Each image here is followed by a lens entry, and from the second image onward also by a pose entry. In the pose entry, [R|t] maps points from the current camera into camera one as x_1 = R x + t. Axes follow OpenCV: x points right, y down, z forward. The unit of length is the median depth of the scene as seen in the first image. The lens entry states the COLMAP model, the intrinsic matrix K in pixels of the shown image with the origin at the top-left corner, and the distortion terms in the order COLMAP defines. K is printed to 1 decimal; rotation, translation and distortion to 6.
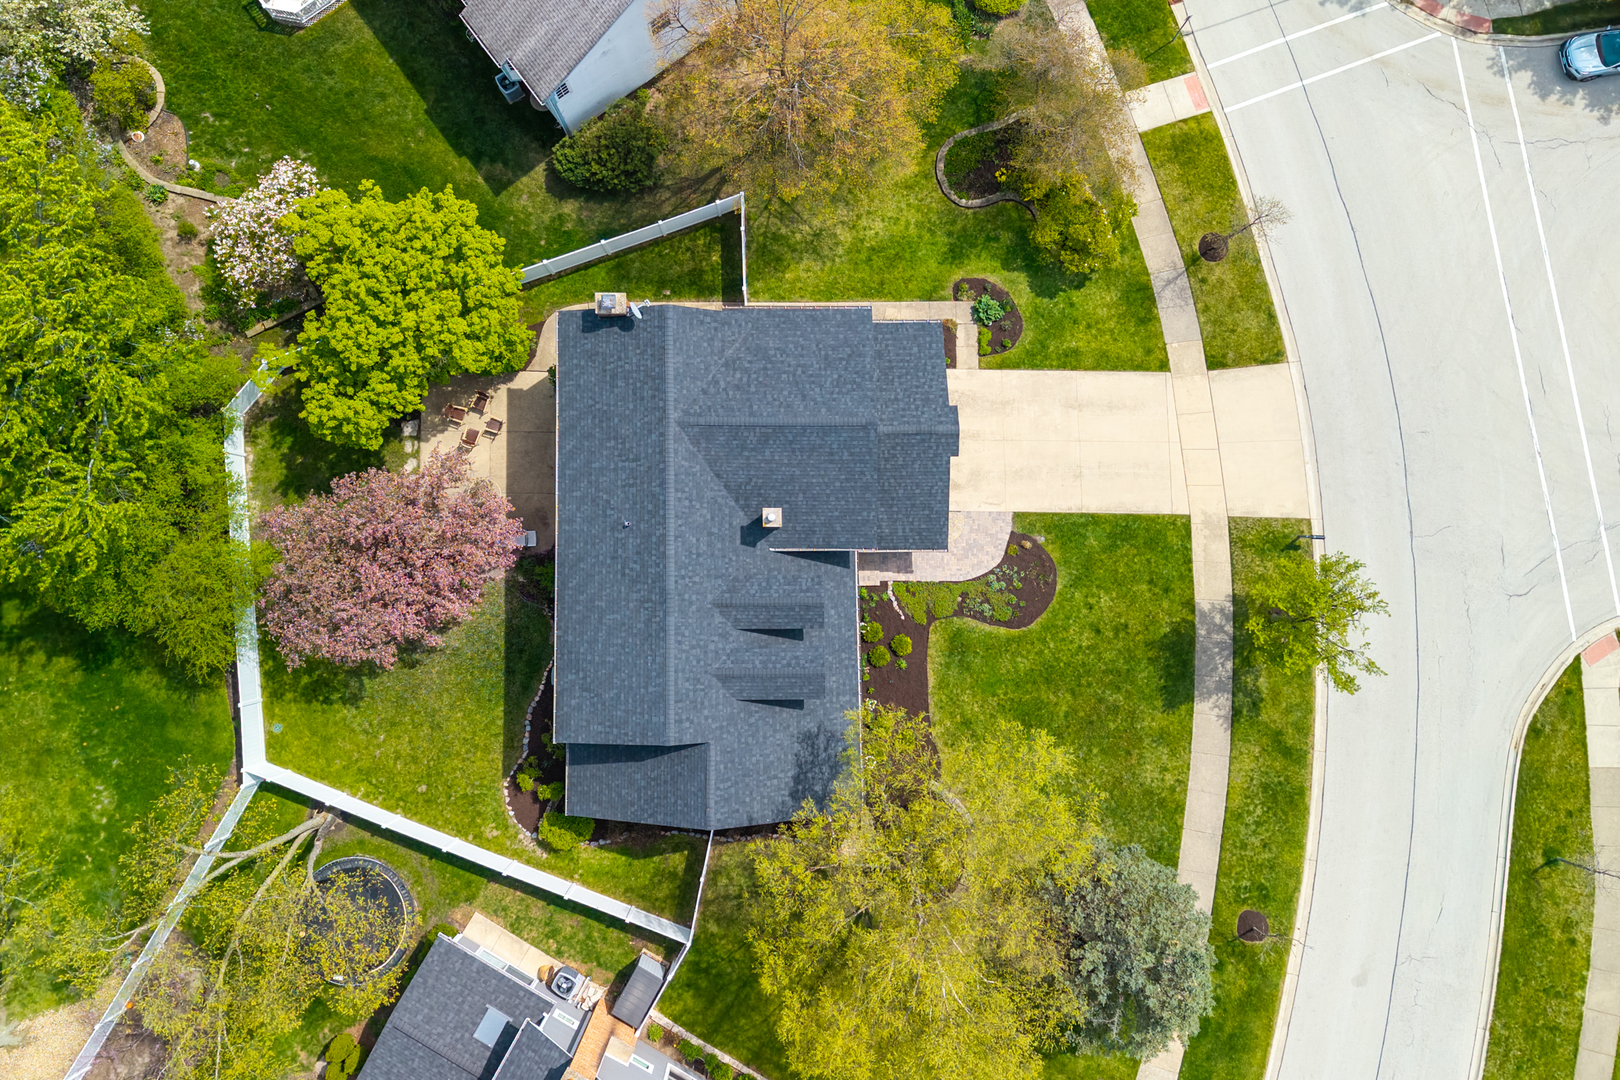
lens RADIAL K [[1081.5, 0, 821.7], [0, 1081.5, 540.7], [0, 0, 1]] dist [0.016731, -0.018791]
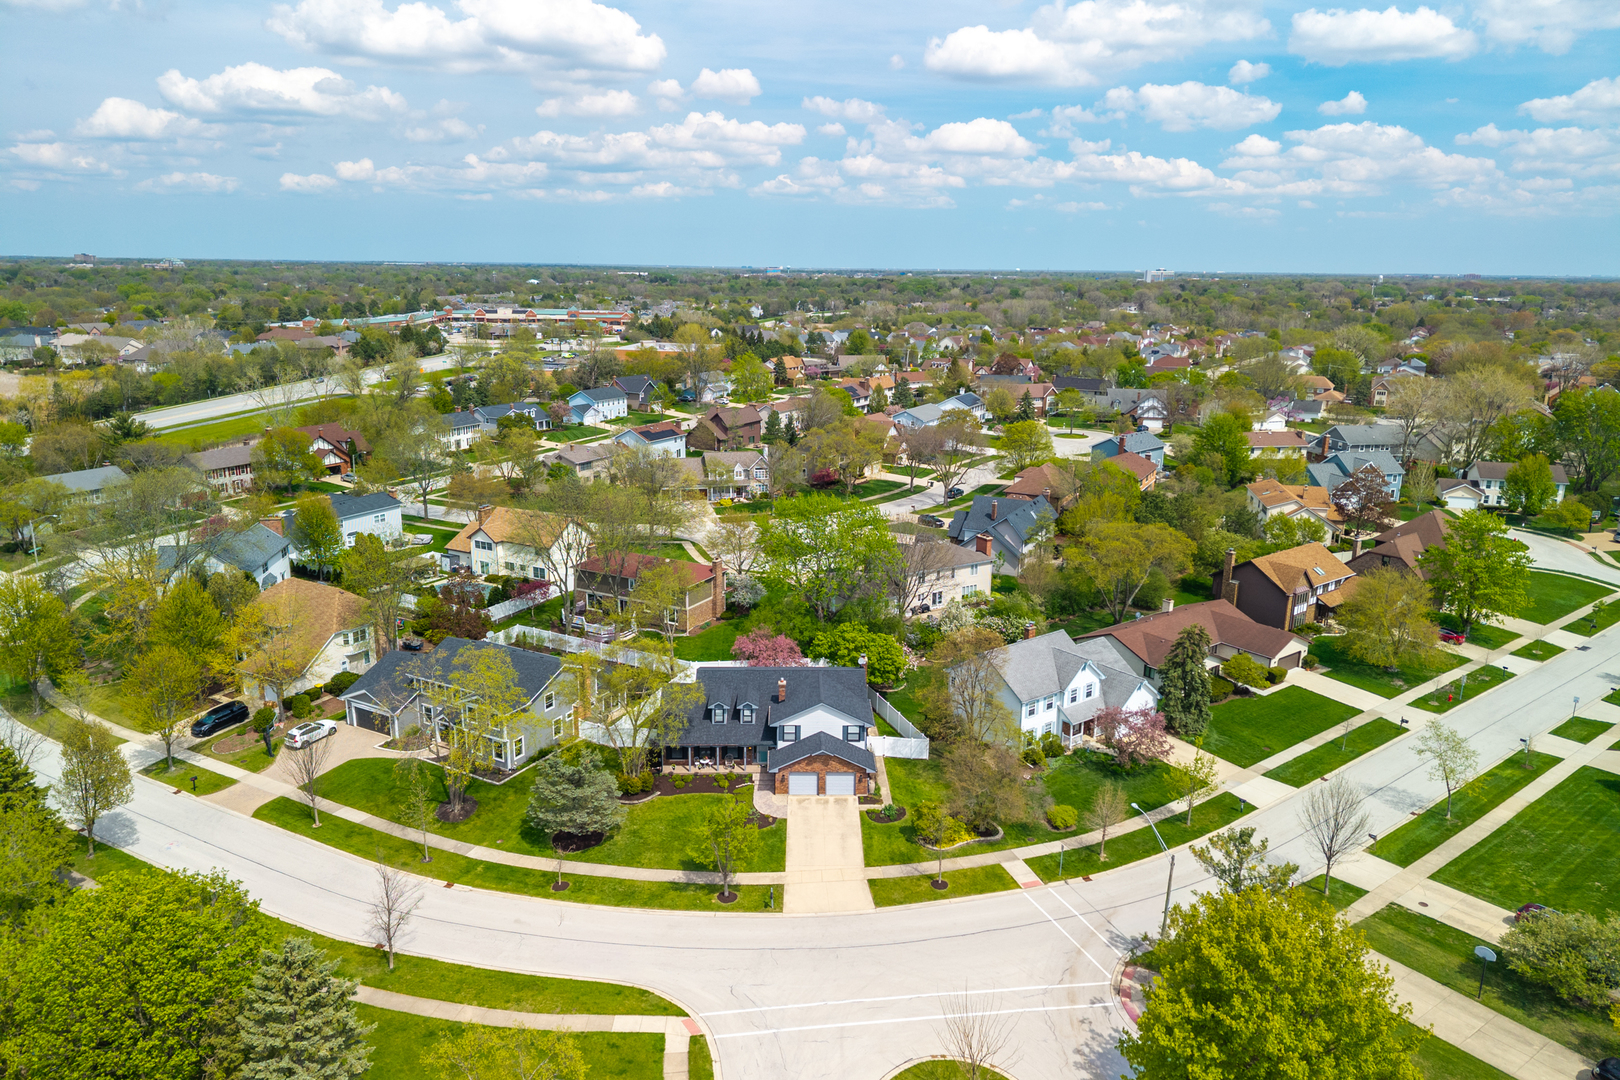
lens RADIAL K [[1081.5, 0, 821.7], [0, 1081.5, 540.7], [0, 0, 1]] dist [0.016731, -0.018791]
pose [[0.026140, 0.216765, -0.975874, 2.004782], [-0.995873, 0.090519, -0.006569, -0.123706], [0.086911, 0.972018, 0.218237, 0.068795]]
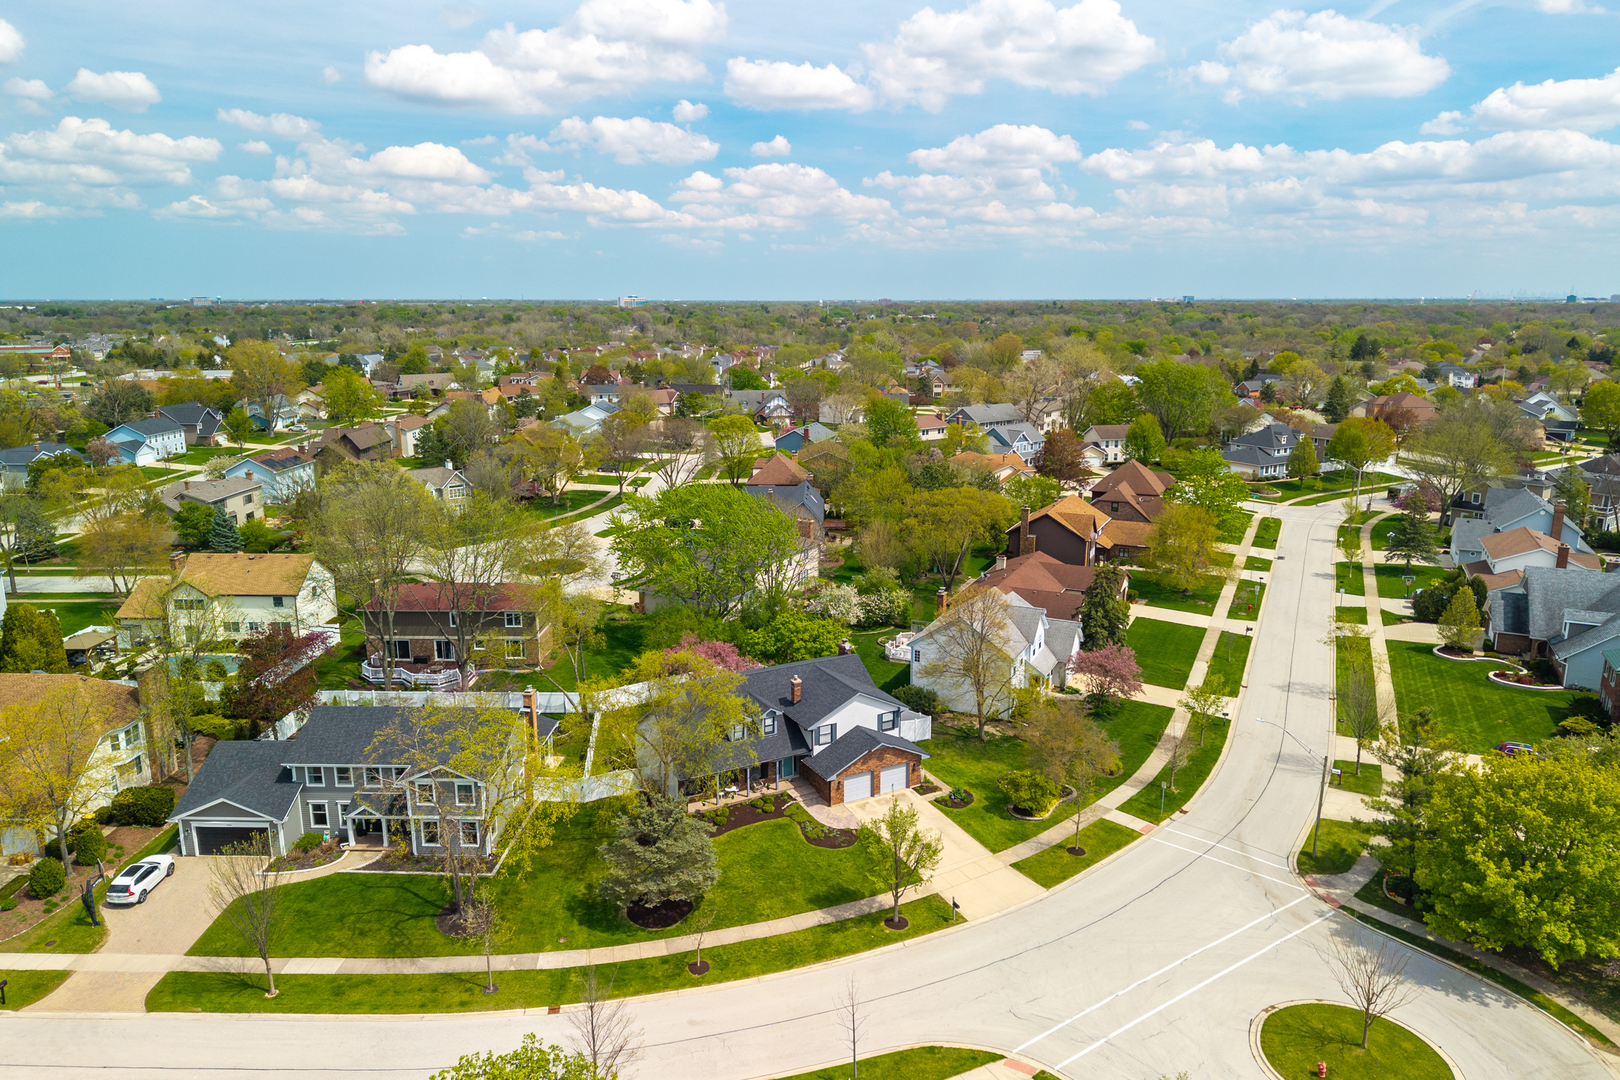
lens RADIAL K [[1081.5, 0, 821.7], [0, 1081.5, 540.7], [0, 0, 1]] dist [0.016731, -0.018791]
pose [[0.475984, 0.162375, -0.864334, 1.560028], [-0.873521, 0.201259, -0.443234, 0.709287], [0.101985, 0.965986, 0.237634, 0.132716]]
